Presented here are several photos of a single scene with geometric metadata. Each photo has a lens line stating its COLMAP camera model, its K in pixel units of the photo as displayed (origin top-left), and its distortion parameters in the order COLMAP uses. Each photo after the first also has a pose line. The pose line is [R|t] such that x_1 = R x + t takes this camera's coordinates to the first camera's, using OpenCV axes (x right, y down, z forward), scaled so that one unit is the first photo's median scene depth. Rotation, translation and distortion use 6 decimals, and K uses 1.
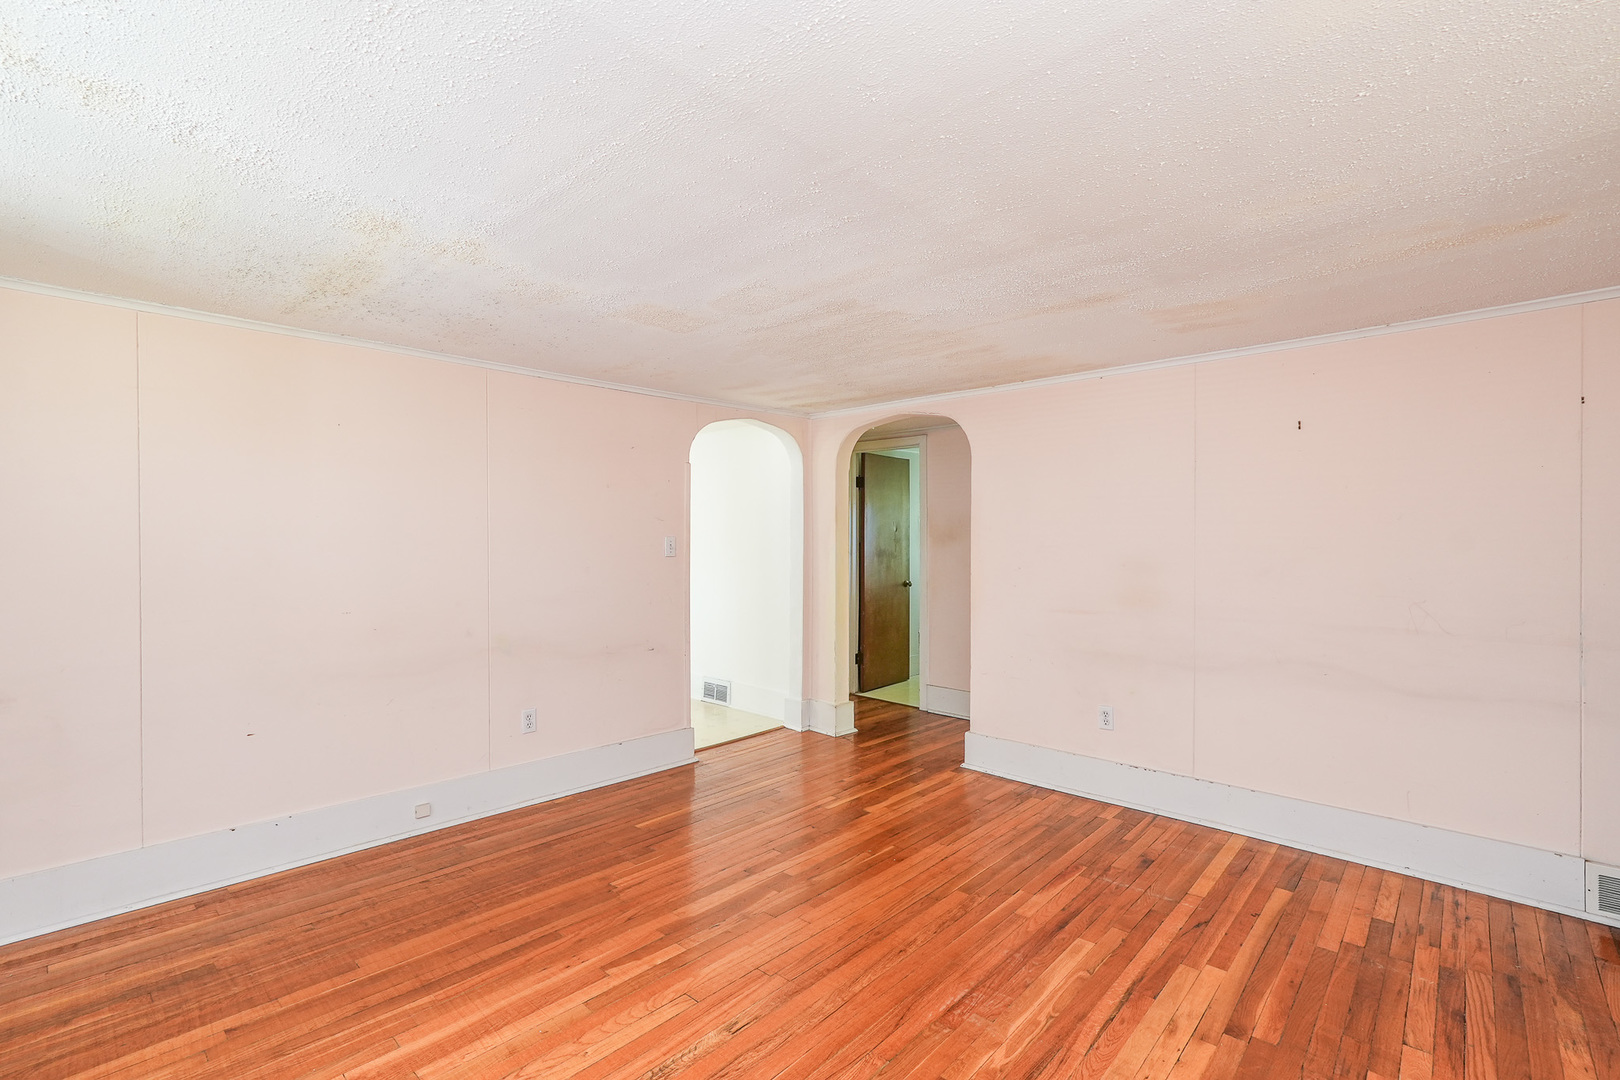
lens RADIAL K [[742.7, 0, 809.0], [0, 742.7, 543.0], [0, 0, 1]] dist [-0.008479, 0.006473]
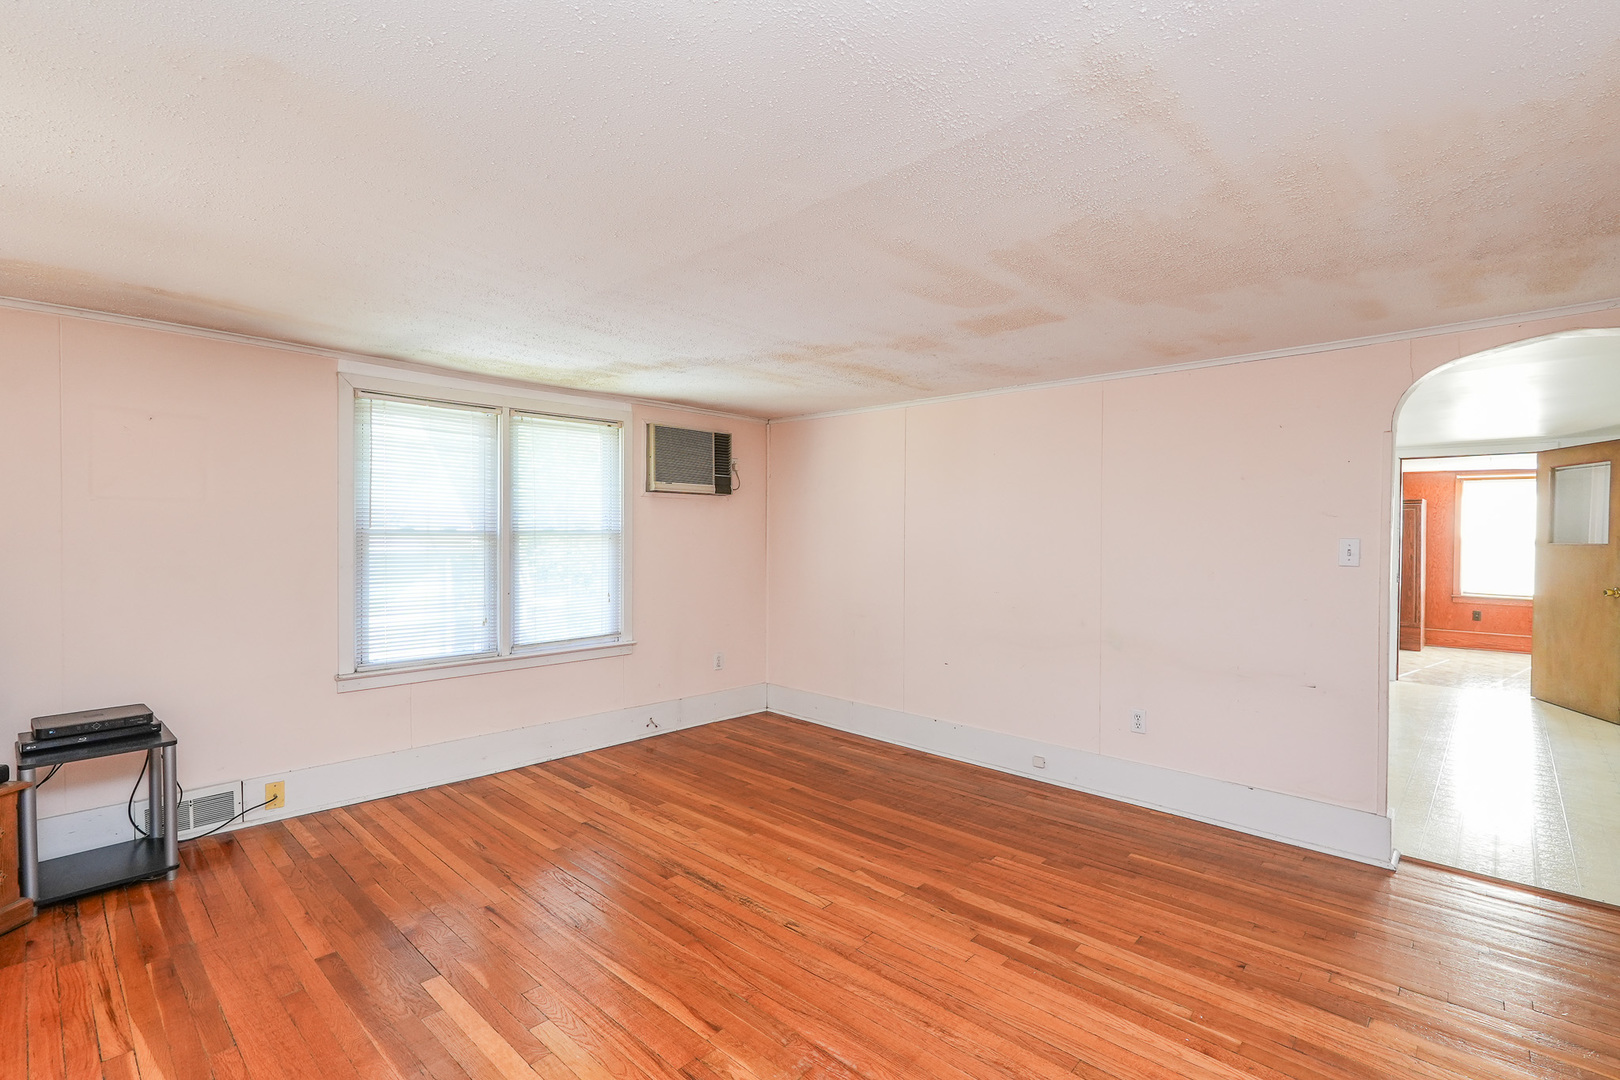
lens RADIAL K [[742.7, 0, 808.0], [0, 742.7, 538.1], [0, 0, 1]] dist [-0.008479, 0.006473]
pose [[-0.007202, -0.001727, -0.999973, 0.849430], [-0.012311, 0.999923, -0.001638, -0.000170], [0.999898, 0.012299, -0.007223, 0.755726]]
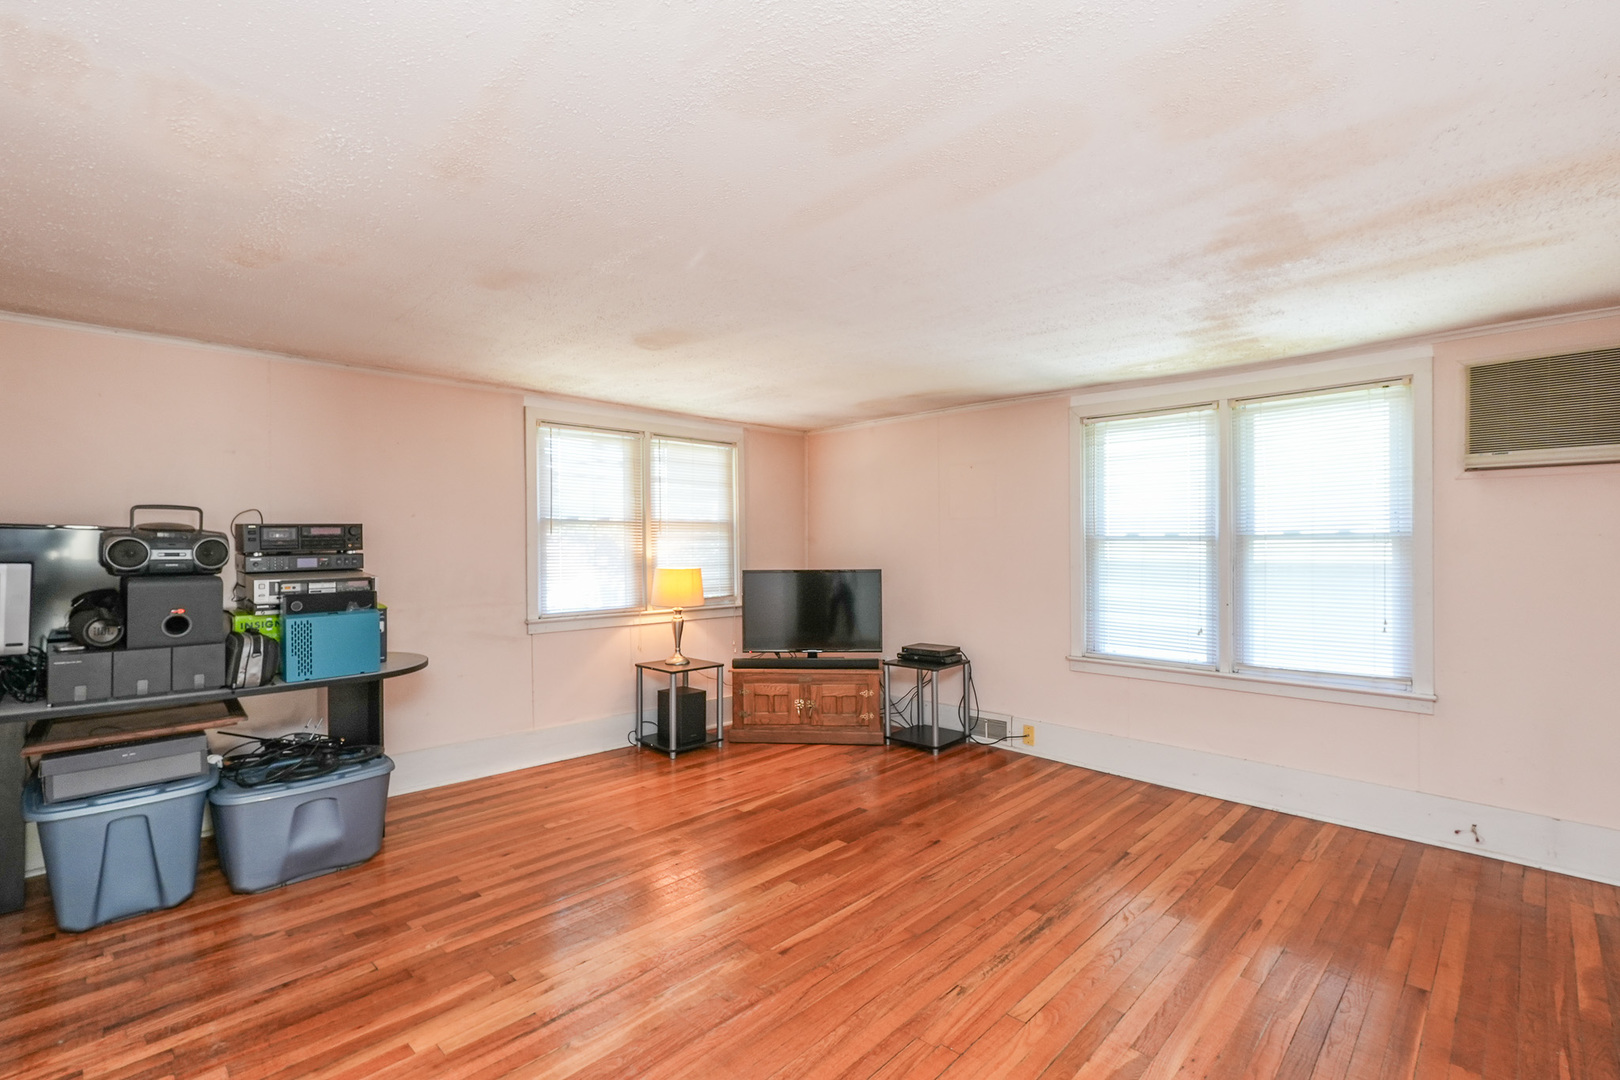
lens RADIAL K [[742.7, 0, 806.5], [0, 742.7, 540.9], [0, 0, 1]] dist [-0.008479, 0.006473]
pose [[-0.999283, -0.002072, 0.037809, 0.059985], [-0.001871, 0.999984, 0.005349, -0.005566], [-0.037820, 0.005274, -0.999271, 1.534305]]
